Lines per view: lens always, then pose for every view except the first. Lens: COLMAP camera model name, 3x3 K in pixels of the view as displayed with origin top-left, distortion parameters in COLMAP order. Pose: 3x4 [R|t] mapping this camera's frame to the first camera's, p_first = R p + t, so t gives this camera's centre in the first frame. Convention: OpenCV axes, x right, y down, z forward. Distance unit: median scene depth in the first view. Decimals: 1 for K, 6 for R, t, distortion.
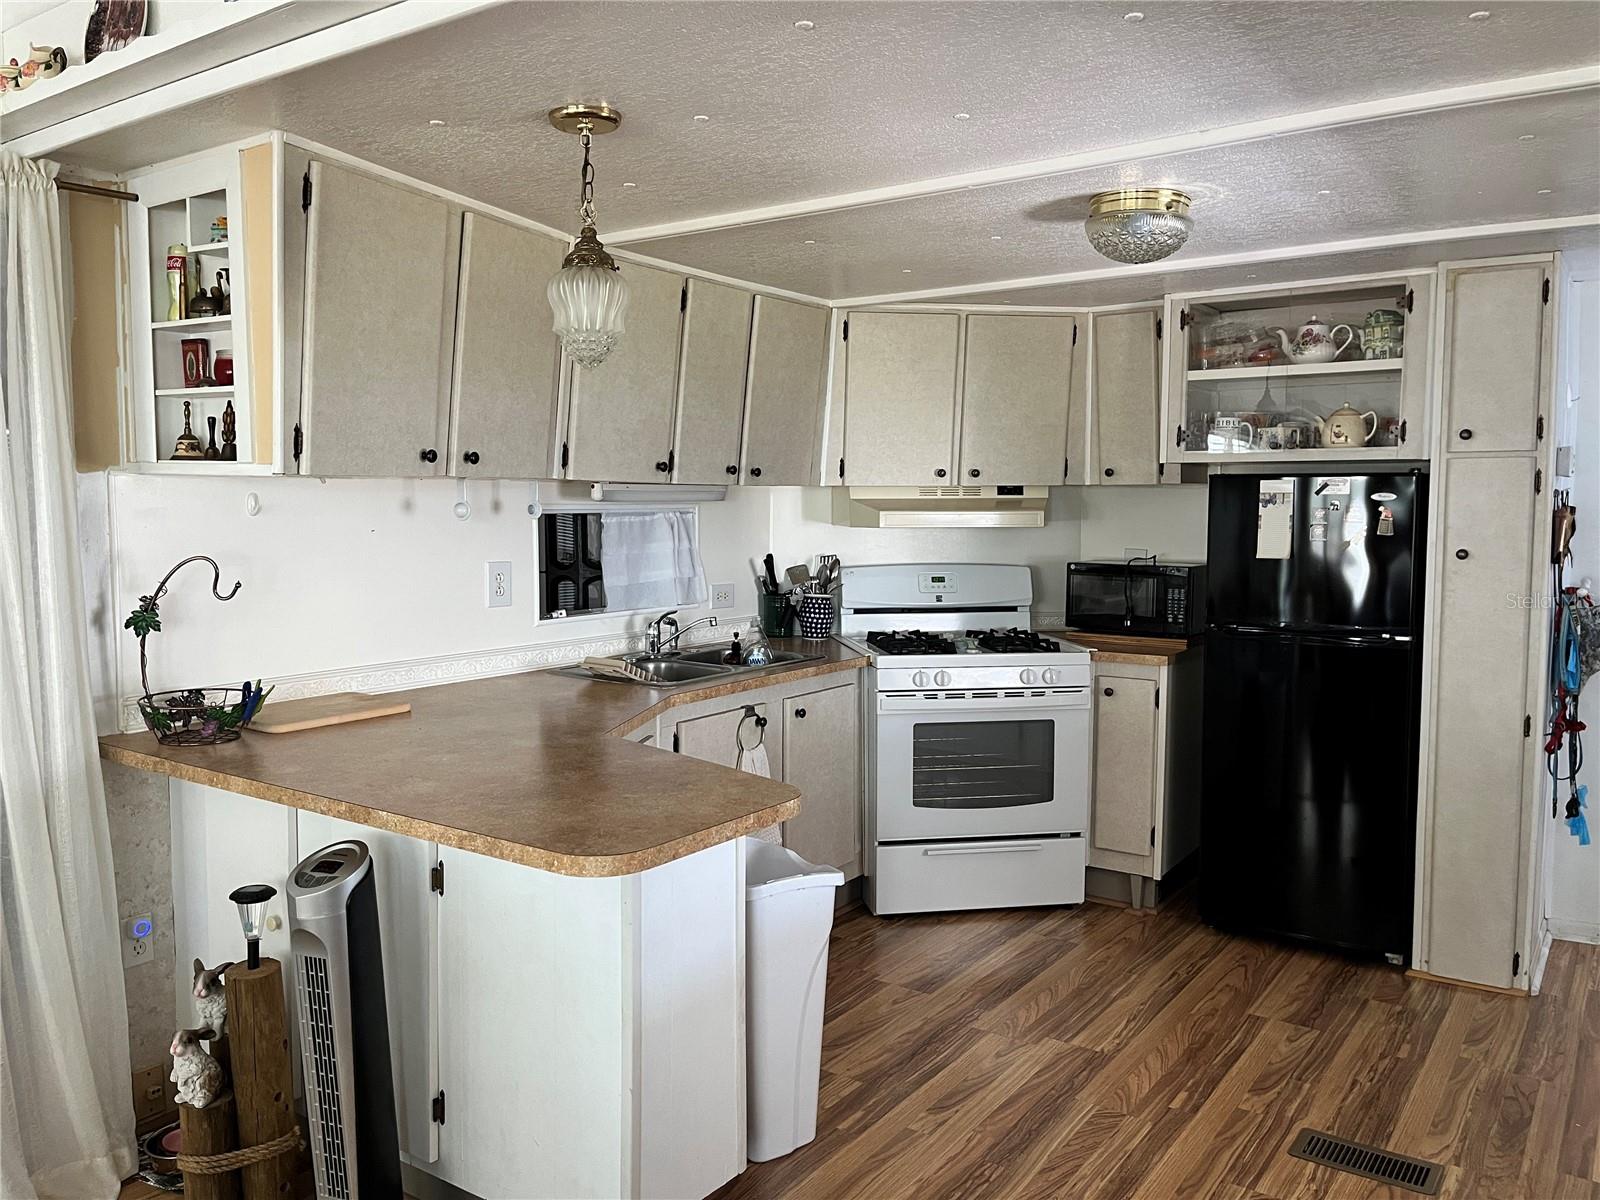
lens RADIAL K [[1214.3, 0, 795.6], [0, 1214.3, 596.5], [0, 0, 1]] dist [0.062693, -0.080585]
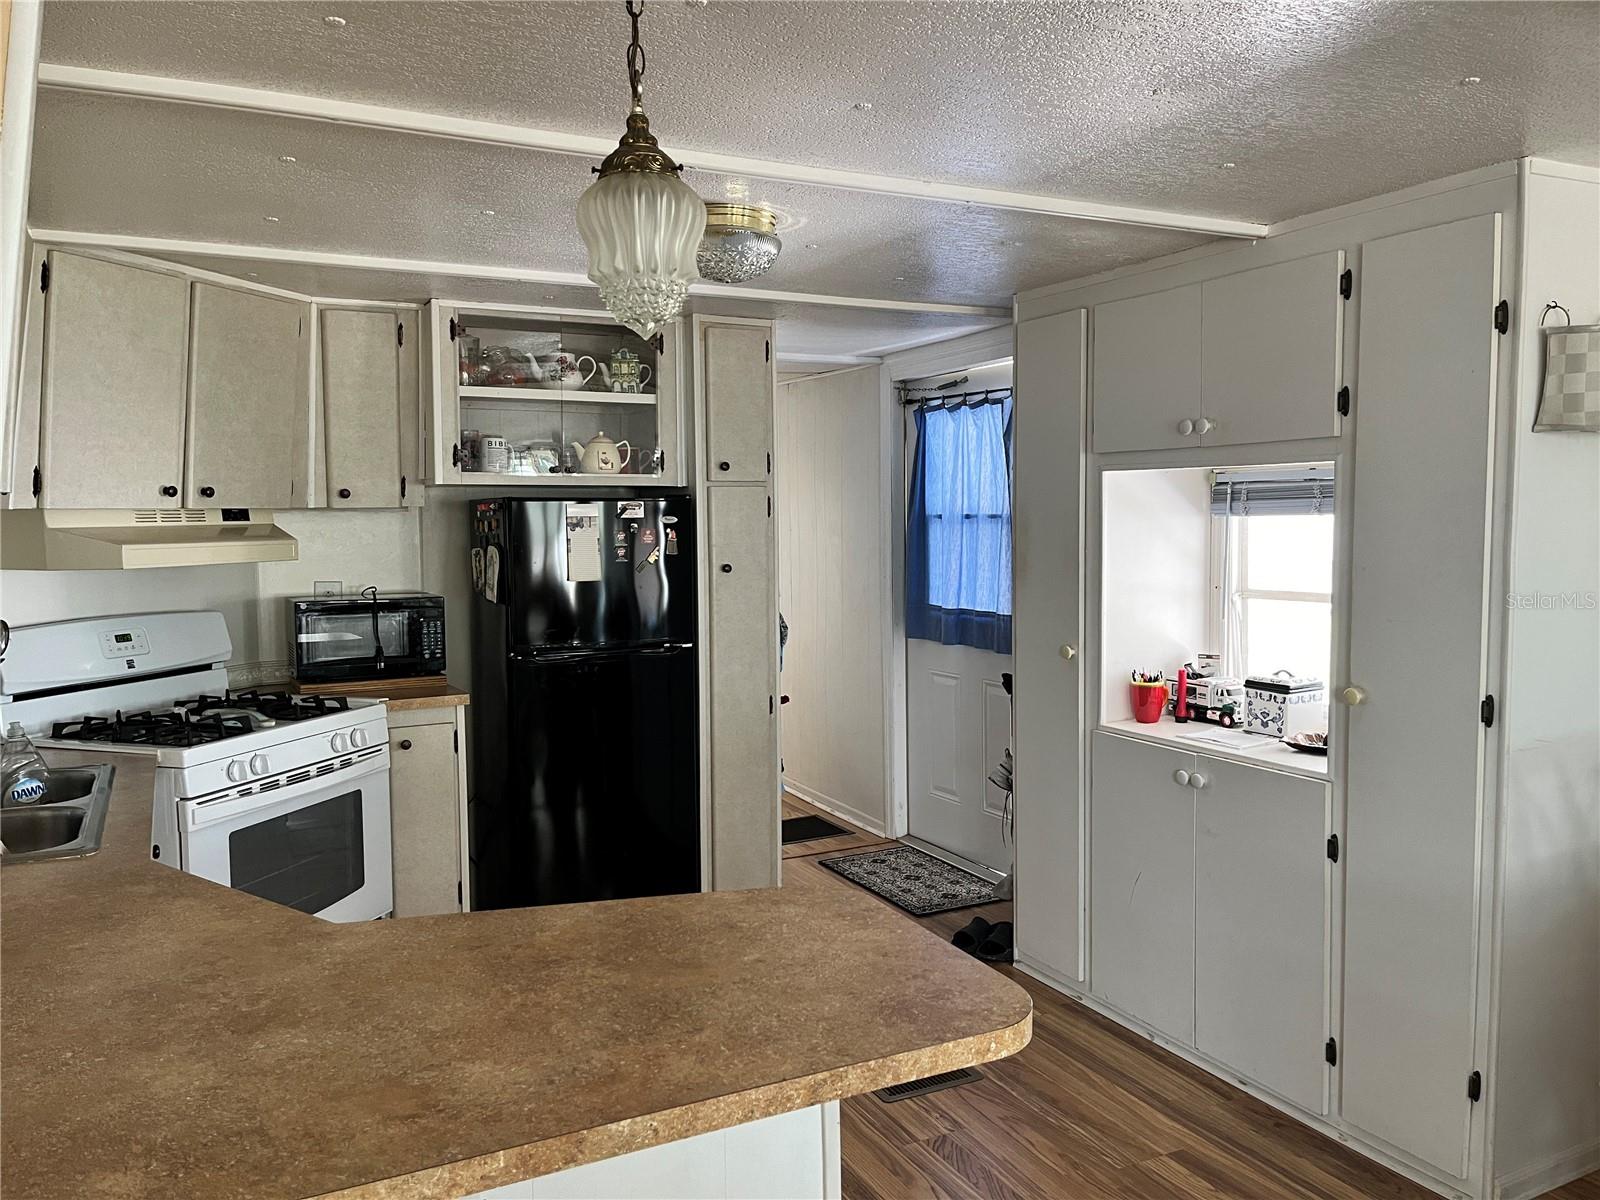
lens RADIAL K [[1214.3, 0, 795.7], [0, 1214.3, 603.8], [0, 0, 1]] dist [0.062693, -0.080585]
pose [[0.466290, -0.069120, 0.881927, -0.384909], [0.082593, 0.995990, 0.034392, -0.030052], [-0.880768, 0.056805, 0.470129, 0.344575]]
